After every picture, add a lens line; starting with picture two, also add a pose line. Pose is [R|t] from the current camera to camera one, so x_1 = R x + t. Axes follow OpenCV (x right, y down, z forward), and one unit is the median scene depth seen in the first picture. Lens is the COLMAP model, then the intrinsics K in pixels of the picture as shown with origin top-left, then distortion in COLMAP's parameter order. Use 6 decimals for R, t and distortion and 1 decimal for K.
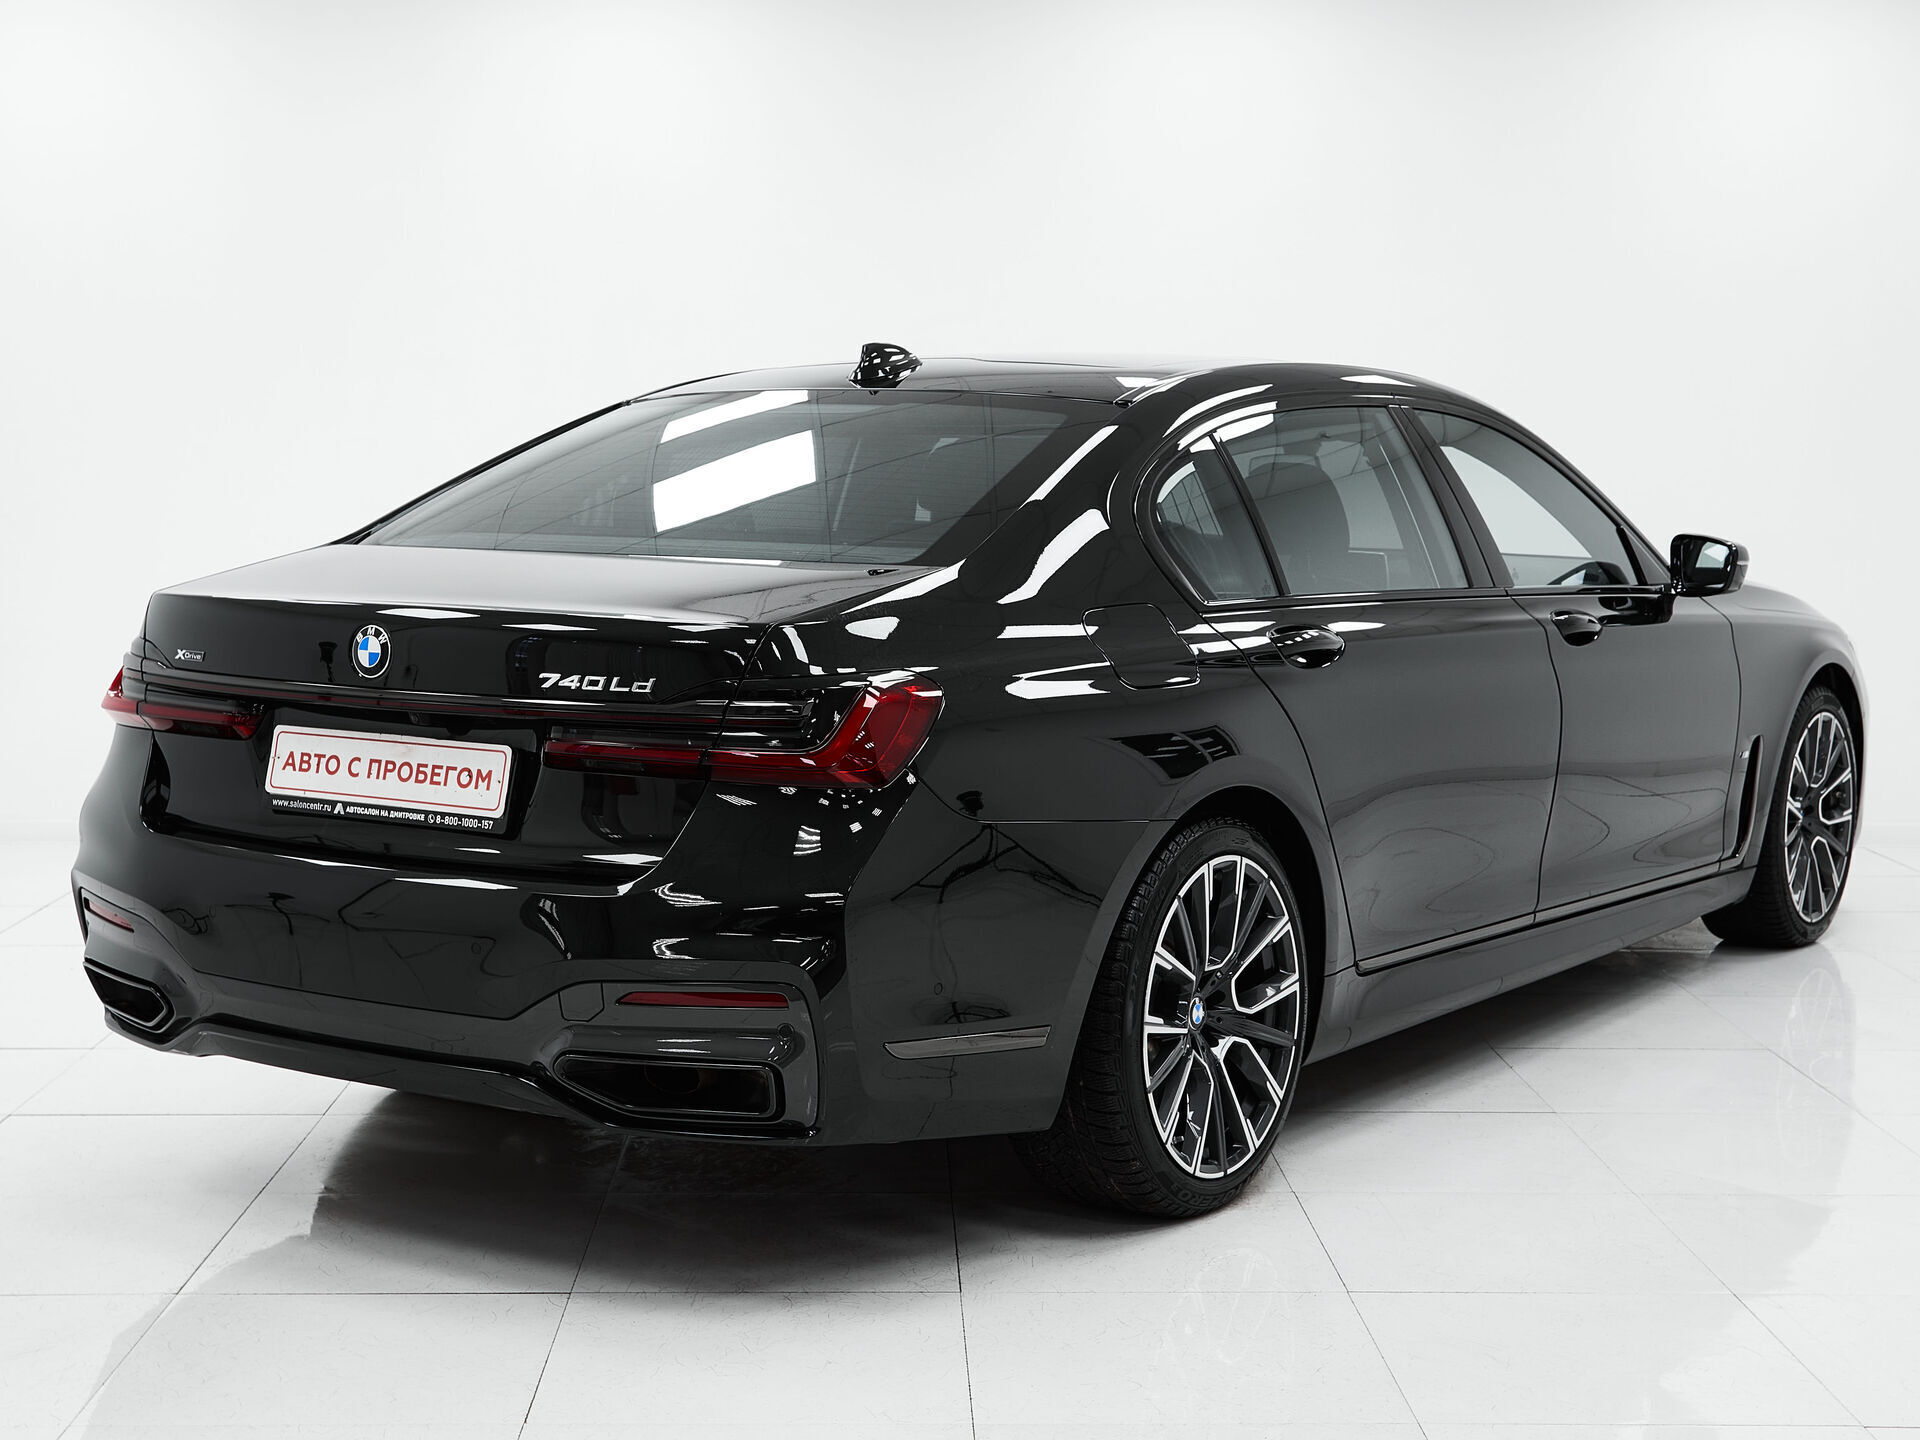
lens RADIAL K [[2677.8, 0, 960.7], [0, 2677.8, 617.4], [0, 0, 1]] dist [0.013720, 0.071354]
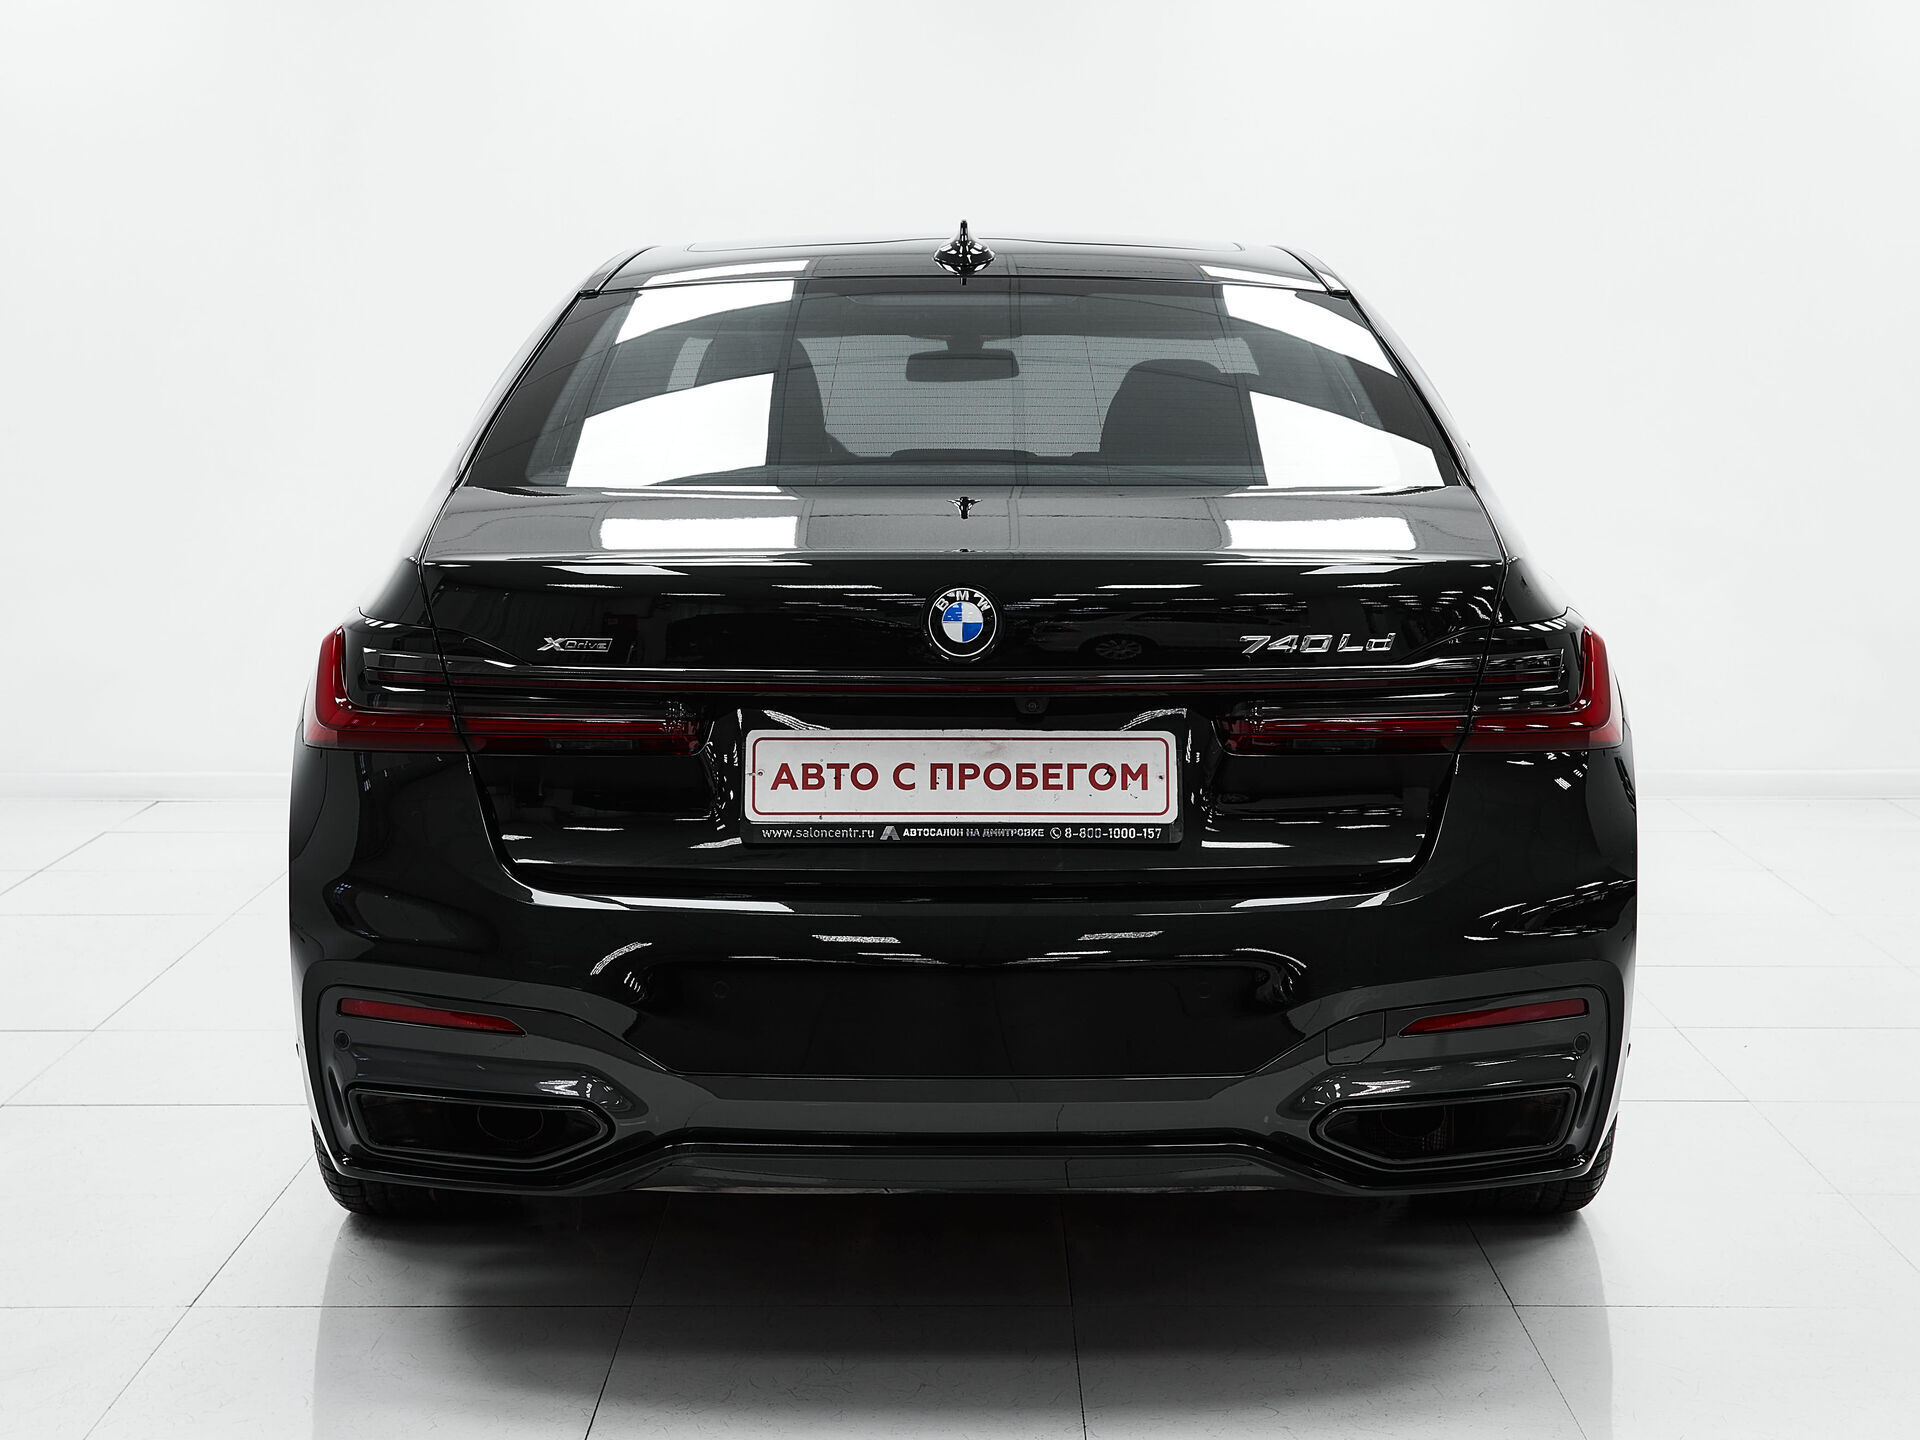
lens RADIAL K [[2677.8, 0, 960.7], [0, 2677.8, 617.4], [0, 0, 1]] dist [0.013720, 0.071354]
pose [[0.846950, -0.060641, 0.528203, -0.620639], [0.040901, 0.997961, 0.048990, -0.025678], [-0.530097, -0.019889, 0.847704, 0.360679]]
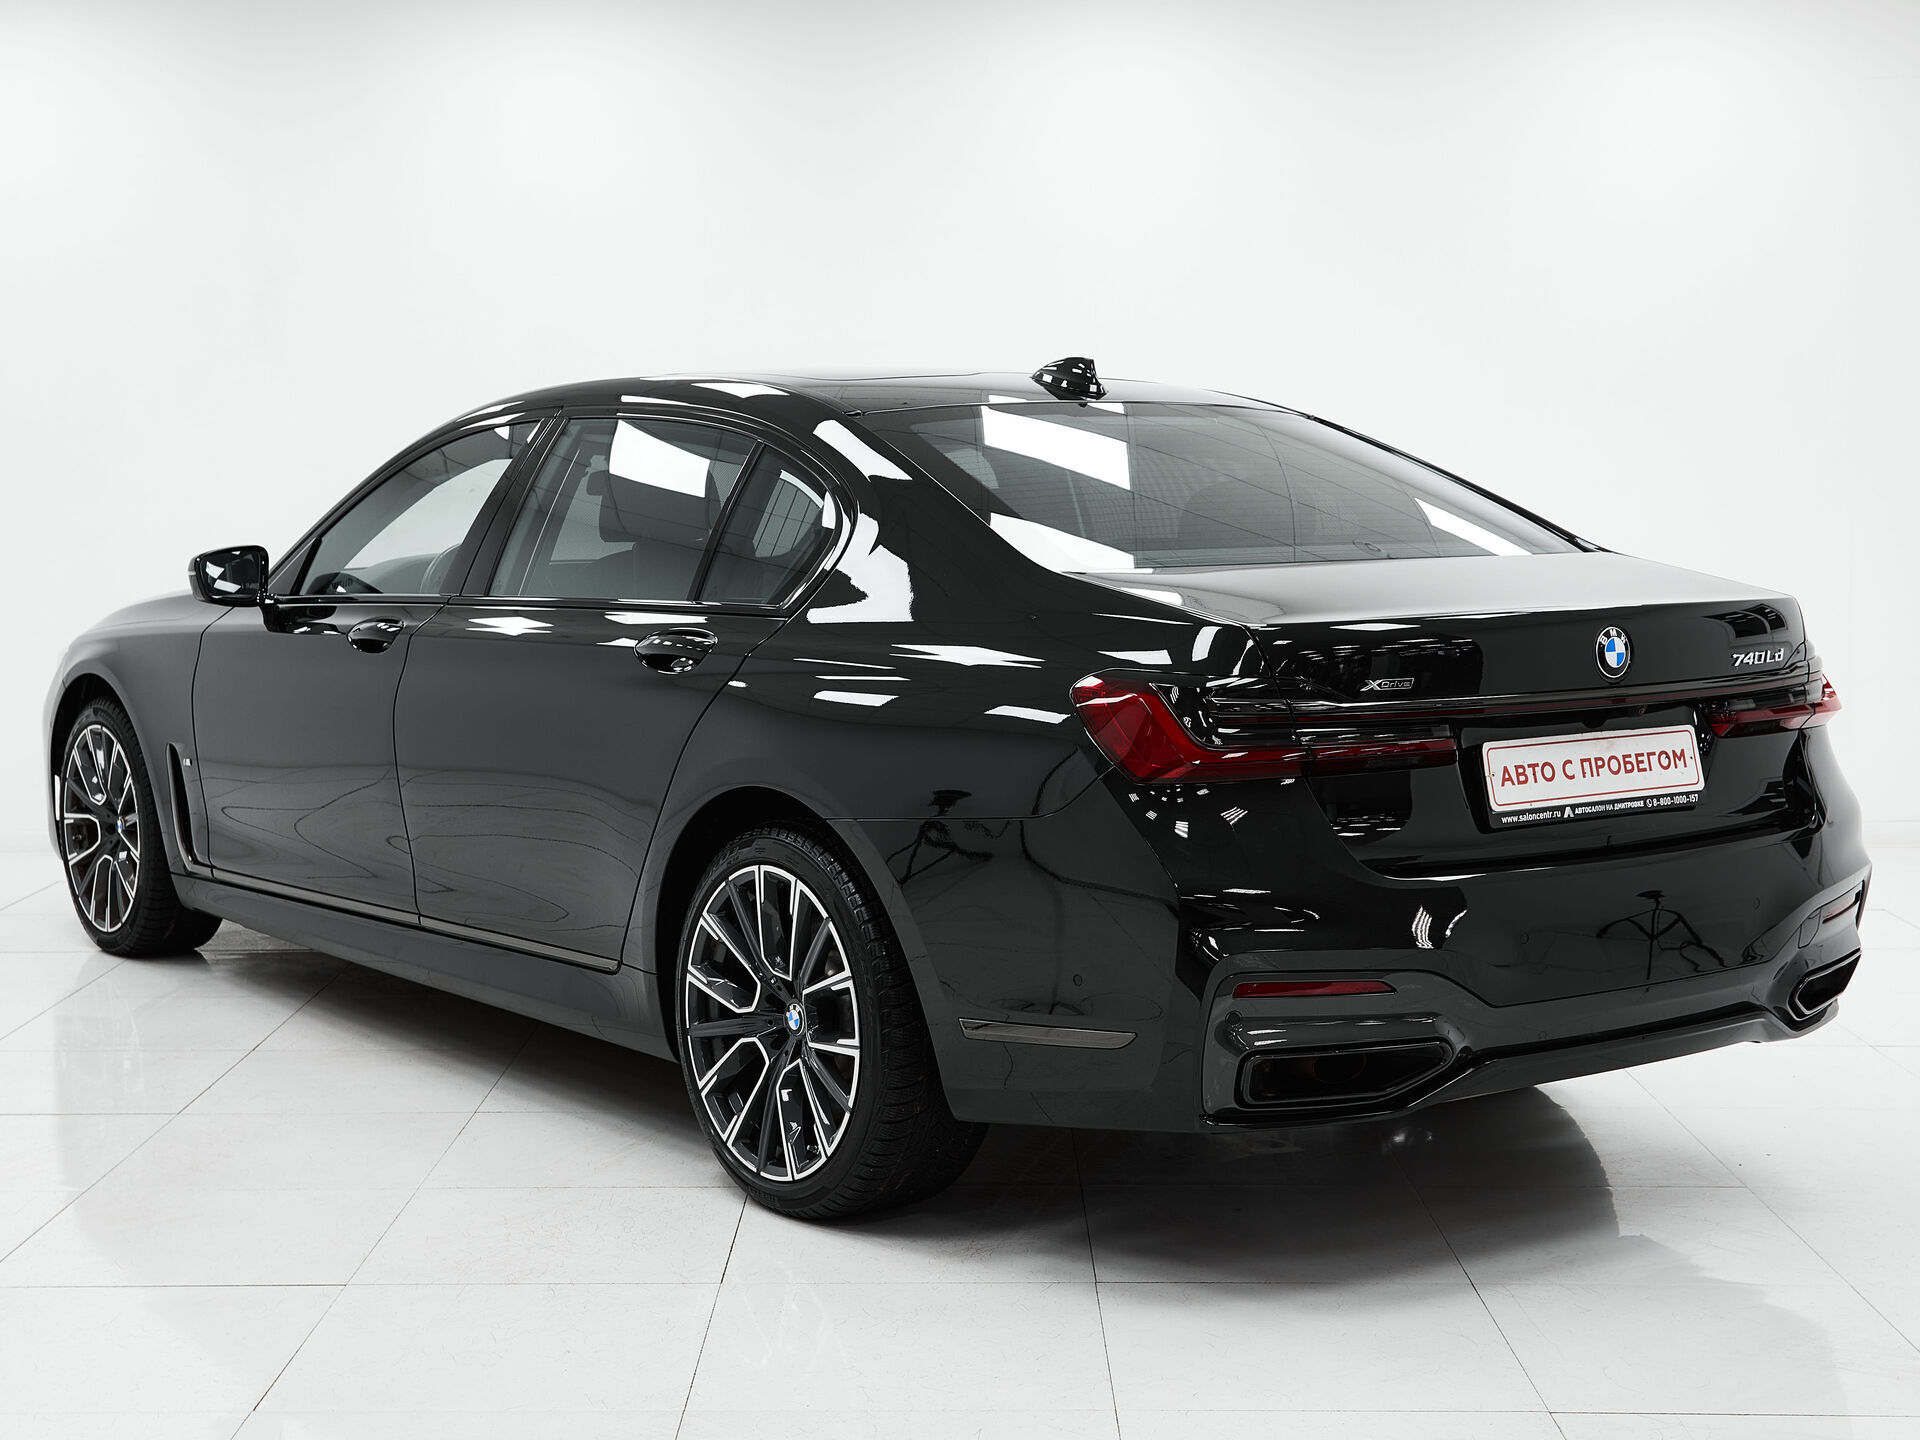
lens RADIAL K [[2677.8, 0, 960.7], [0, 2677.8, 617.4], [0, 0, 1]] dist [0.013720, 0.071354]
pose [[0.359804, -0.059316, 0.931141, -1.280742], [0.065164, 0.997138, 0.038340, -0.057271], [-0.930750, 0.046882, 0.362639, 0.859776]]
